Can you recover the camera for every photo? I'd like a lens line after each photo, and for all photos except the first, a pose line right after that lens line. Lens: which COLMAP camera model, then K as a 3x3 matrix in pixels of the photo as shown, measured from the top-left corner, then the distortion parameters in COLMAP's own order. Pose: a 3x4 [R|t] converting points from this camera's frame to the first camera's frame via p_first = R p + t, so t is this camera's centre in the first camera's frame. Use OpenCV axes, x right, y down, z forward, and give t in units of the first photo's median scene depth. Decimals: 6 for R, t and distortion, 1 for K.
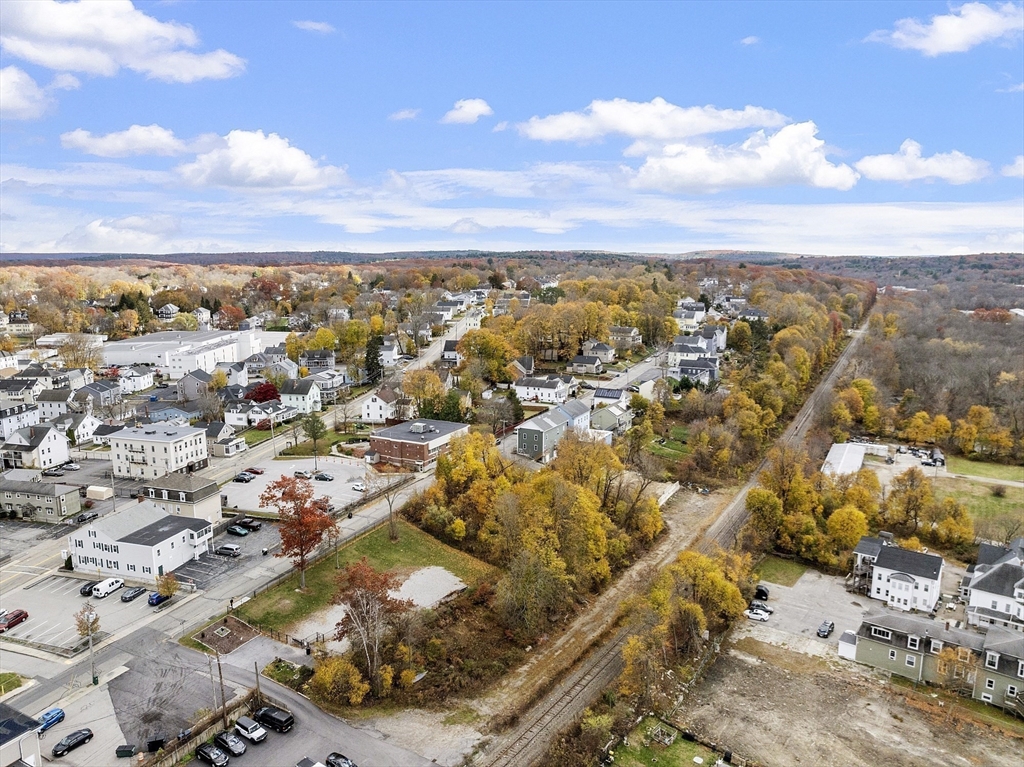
lens RADIAL K [[732.2, 0, 509.0], [0, 732.2, 383.9], [0, 0, 1]] dist [-0.036687, 0.000658]
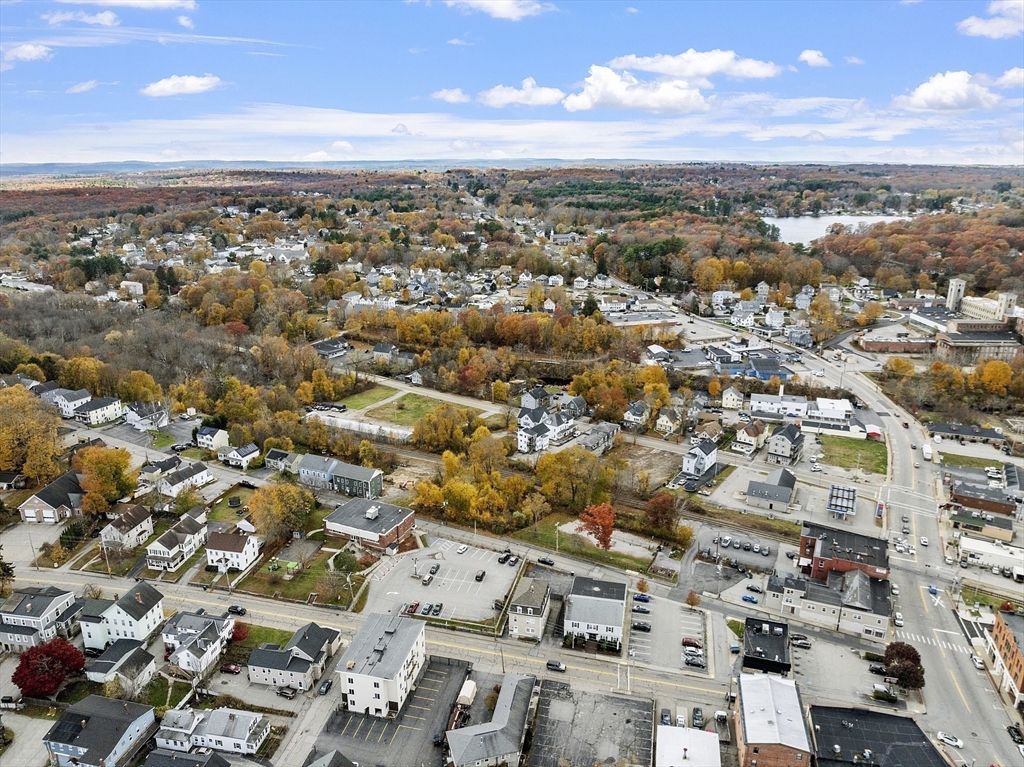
lens RADIAL K [[722.5, 0, 510.0], [0, 722.5, 378.6], [0, 0, 1]] dist [-0.035541, -0.004893]
pose [[-0.067313, -0.283287, 0.956670, -1.479342], [0.171368, 0.941313, 0.290797, -0.551940], [-0.982905, 0.183517, -0.014816, 0.959319]]
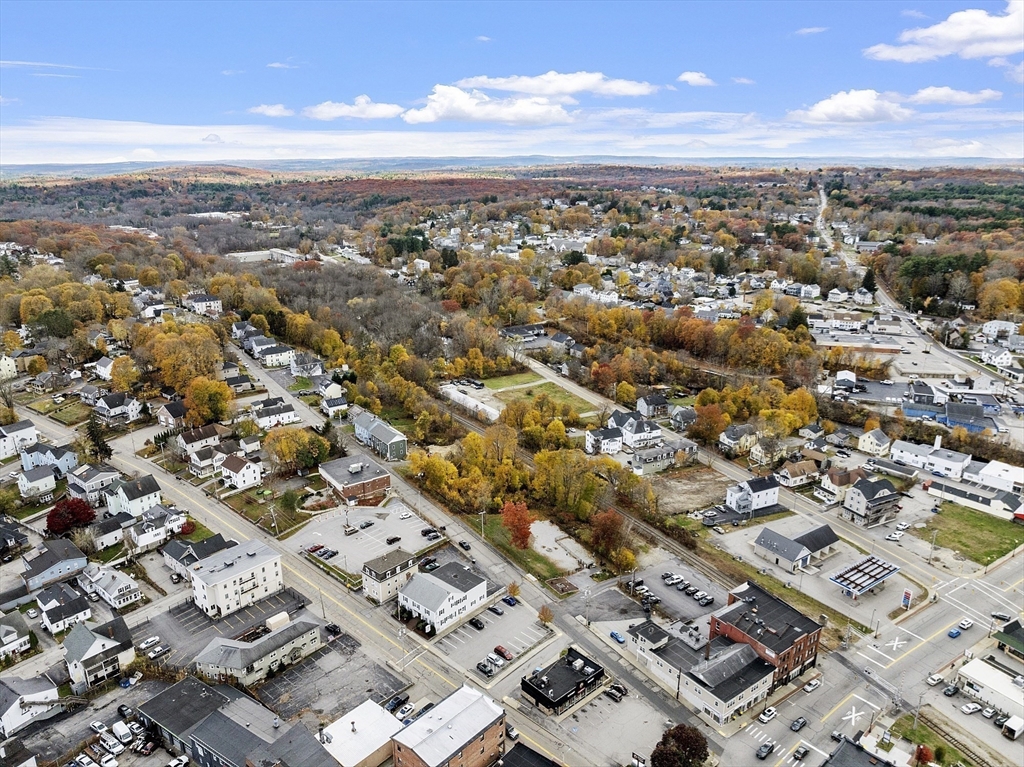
lens RADIAL K [[722.5, 0, 510.0], [0, 722.5, 378.6], [0, 0, 1]] dist [-0.035541, -0.004893]
pose [[0.430202, -0.260635, 0.864289, -1.374163], [0.155031, 0.964521, 0.213694, -0.419414], [-0.889321, 0.042060, 0.455345, 0.184097]]
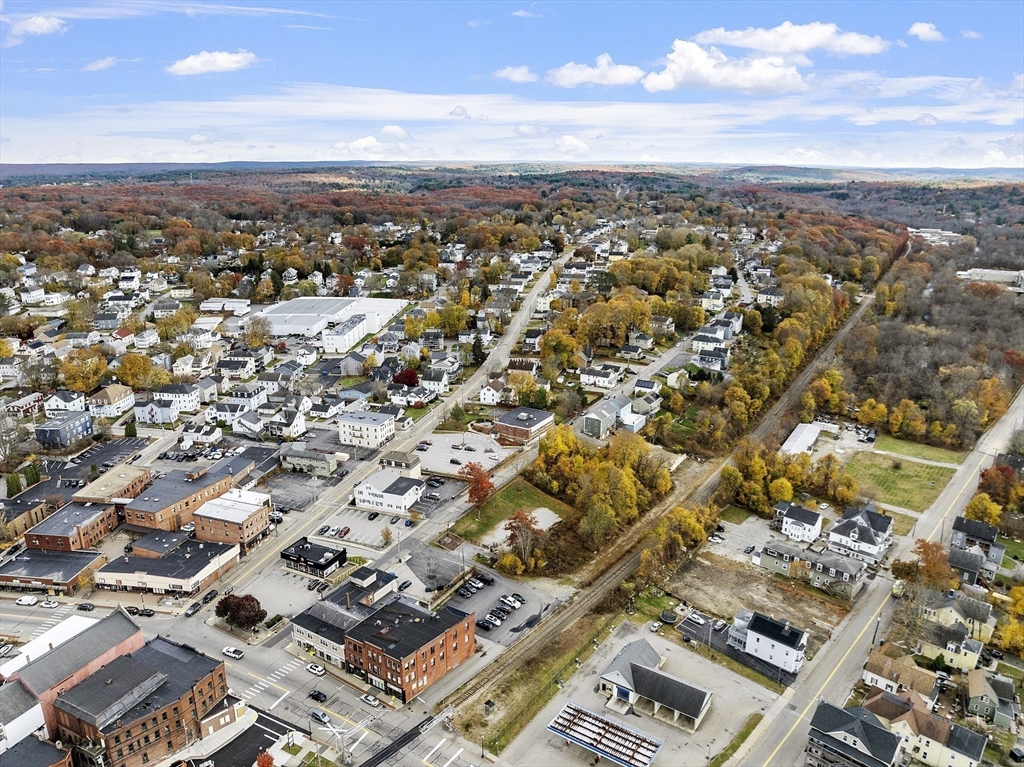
lens RADIAL K [[716.8, 0, 509.6], [0, 716.8, 401.3], [0, 0, 1]] dist [-0.003113, -0.086307]
pose [[0.997955, 0.025083, -0.058789, -0.078013], [-0.016009, 0.988553, 0.150020, -0.261829], [0.061879, -0.148772, 0.986934, -0.691660]]
